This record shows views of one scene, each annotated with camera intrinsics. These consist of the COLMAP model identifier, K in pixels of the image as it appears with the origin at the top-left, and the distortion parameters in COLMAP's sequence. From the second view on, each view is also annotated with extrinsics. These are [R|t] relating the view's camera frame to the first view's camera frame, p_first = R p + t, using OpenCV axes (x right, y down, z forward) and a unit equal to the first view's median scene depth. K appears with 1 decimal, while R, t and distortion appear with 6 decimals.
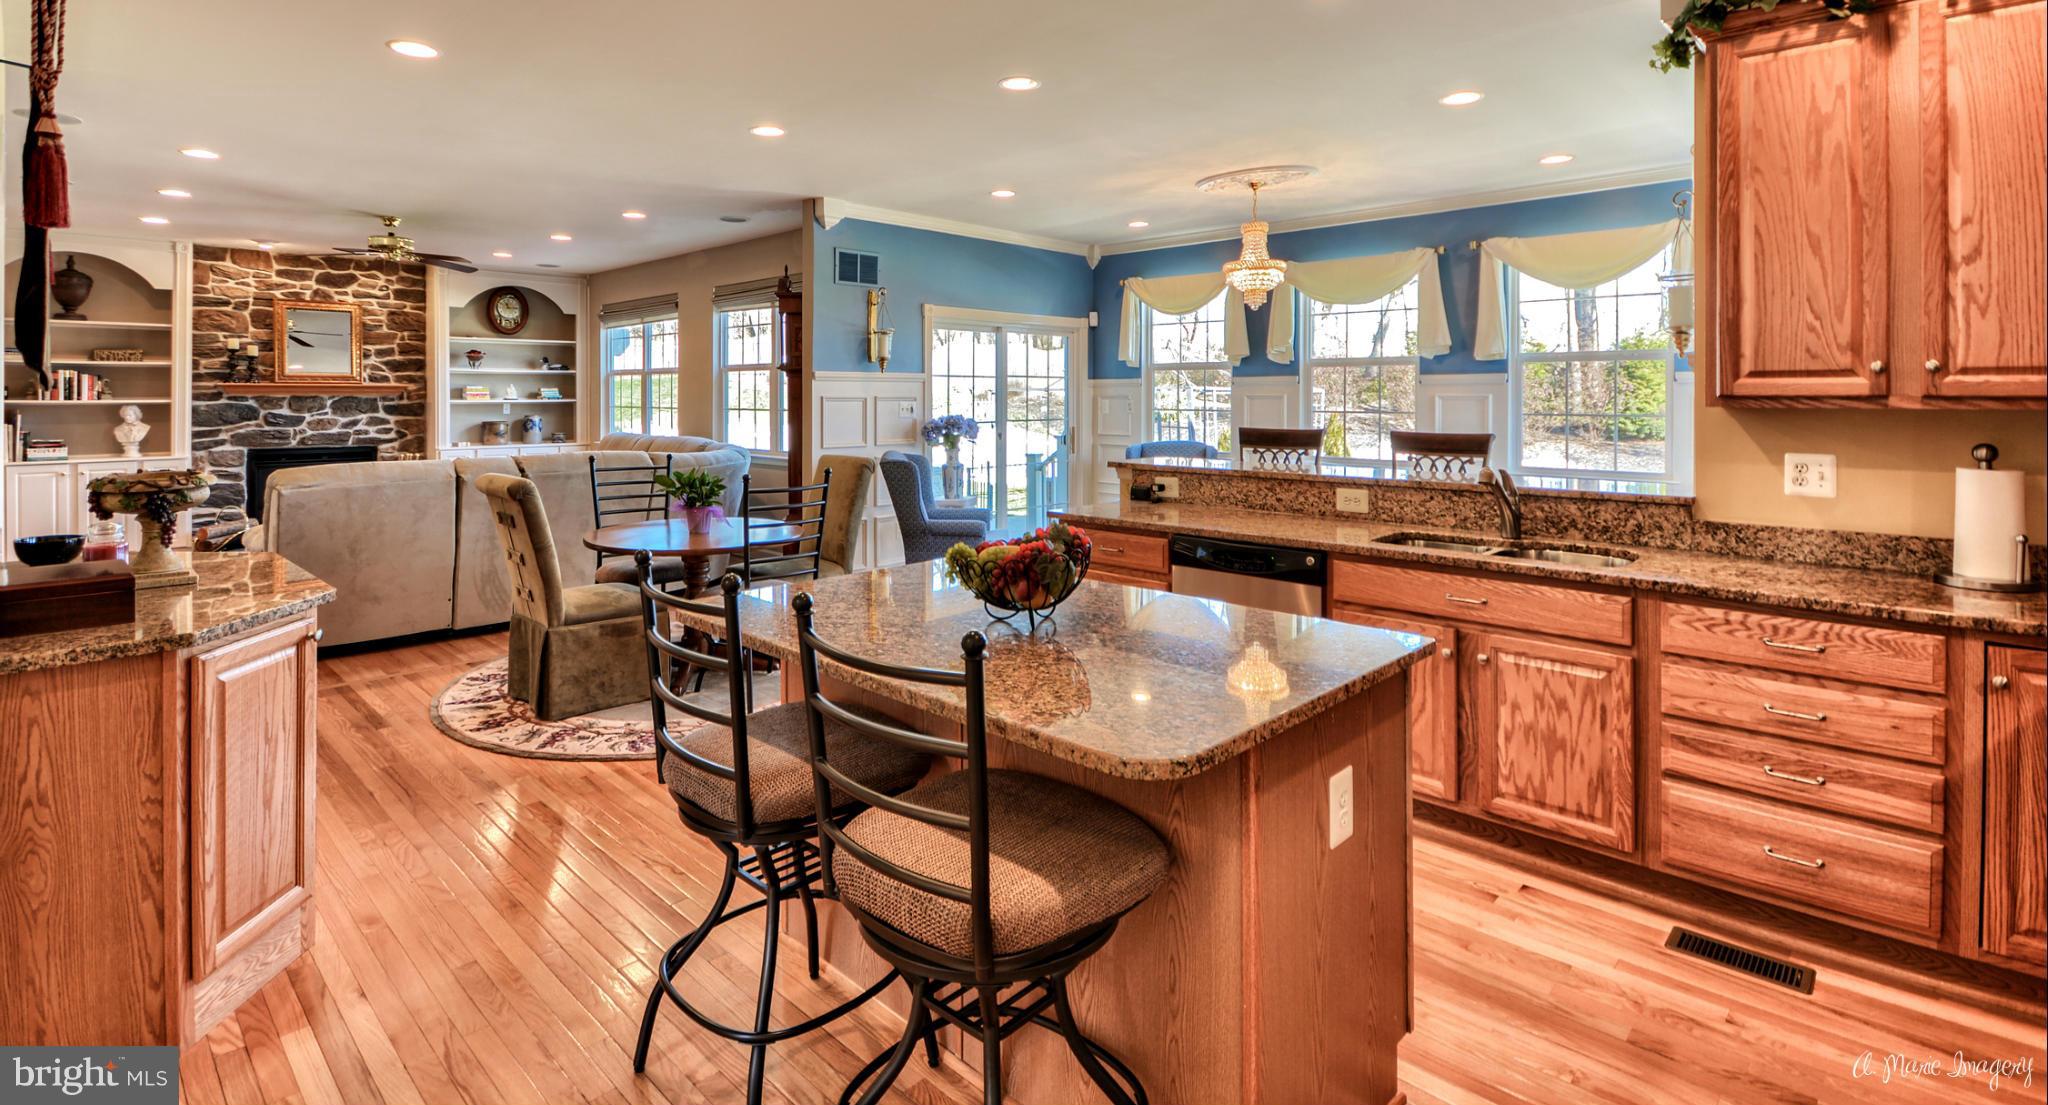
lens RADIAL K [[923.9, 0, 1032.7], [0, 923.9, 390.1], [0, 0, 1]] dist [-0.016406, -0.001084]
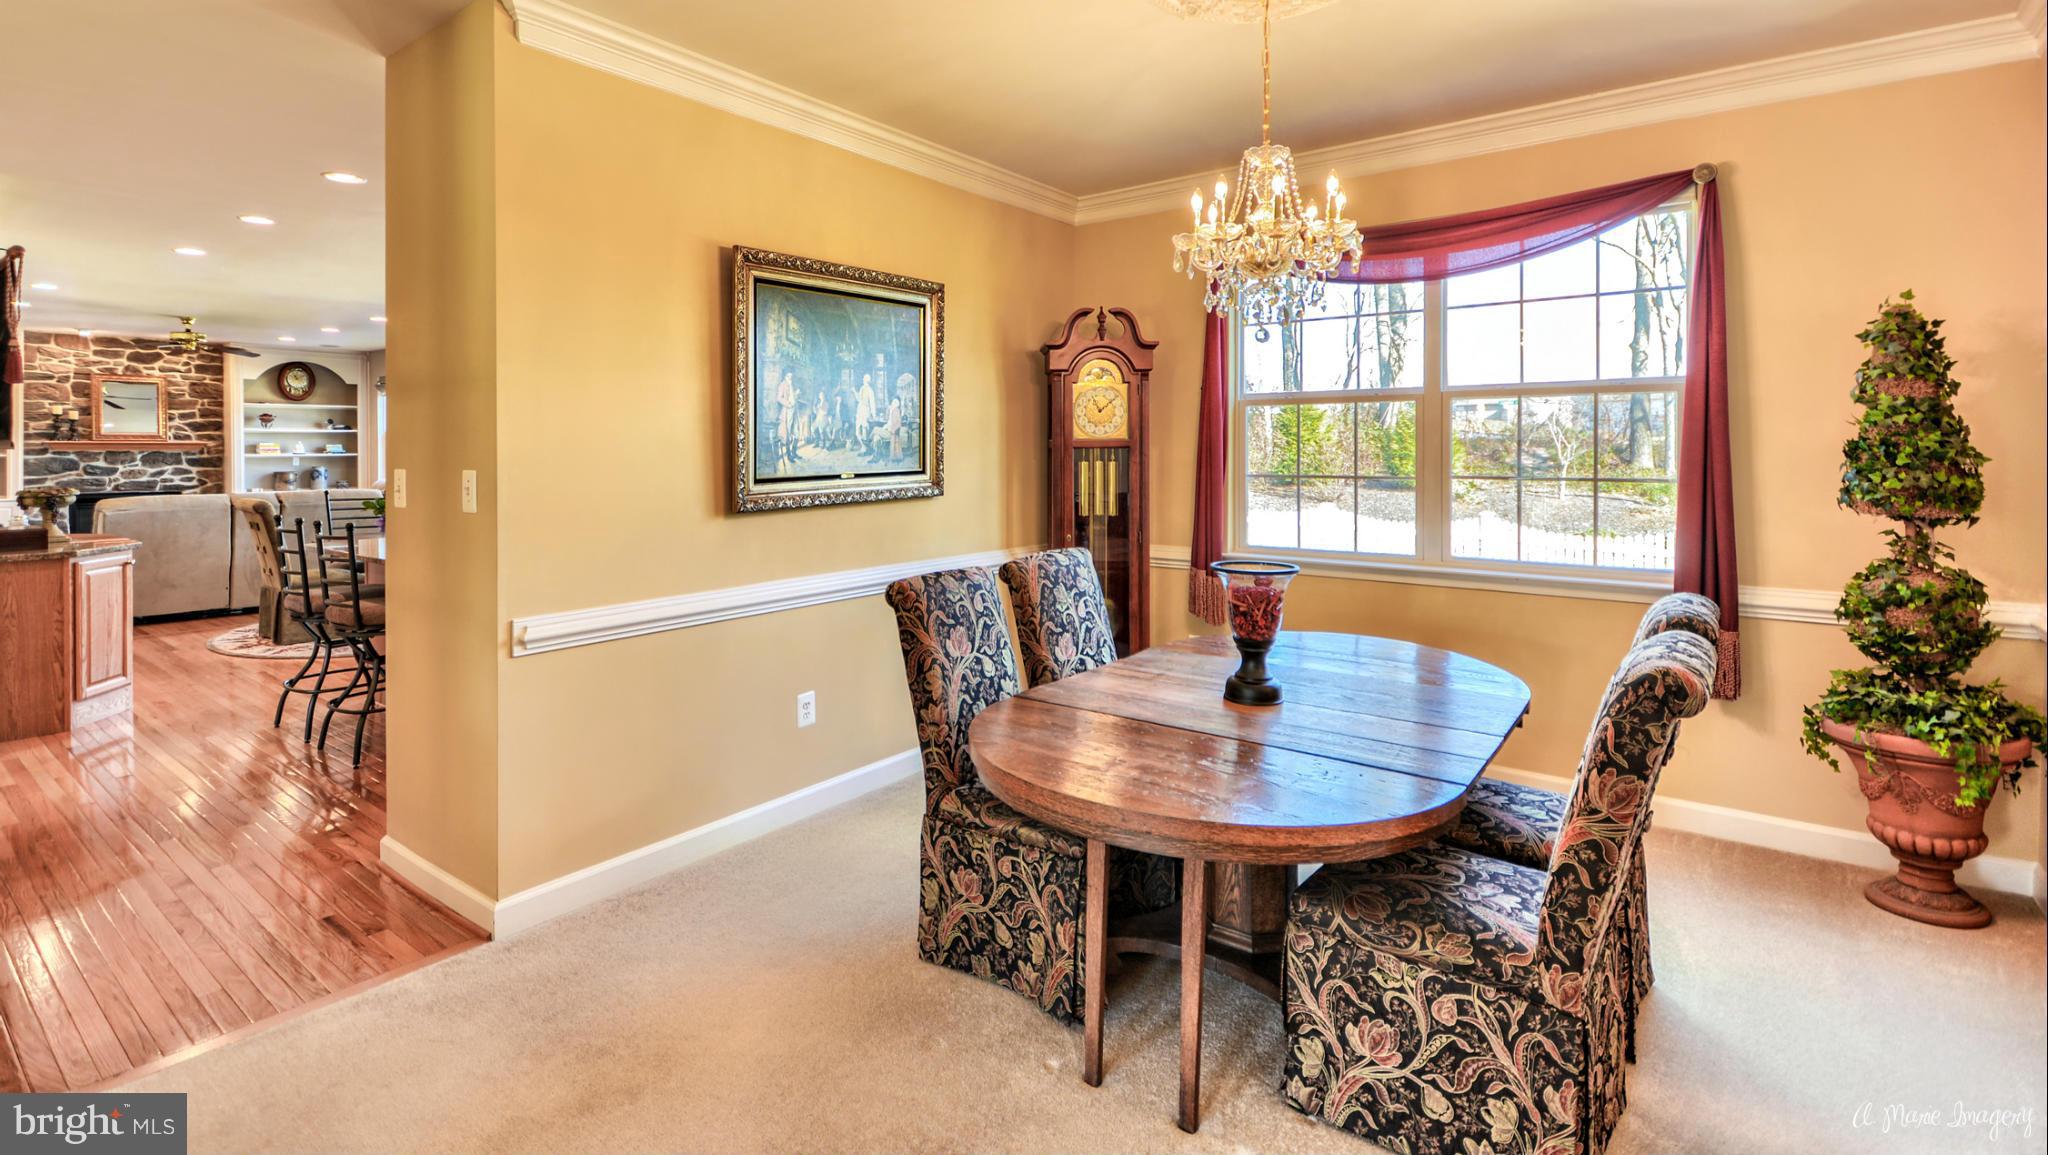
lens RADIAL K [[967.2, 0, 1027.0], [0, 967.2, 451.5], [0, 0, 1]] dist [0.001062, -0.009554]
pose [[0.995998, -0.001451, 0.089359, 0.320536], [0.000789, 0.999972, 0.007441, -0.001963], [-0.089367, -0.007341, 0.995972, -0.415294]]
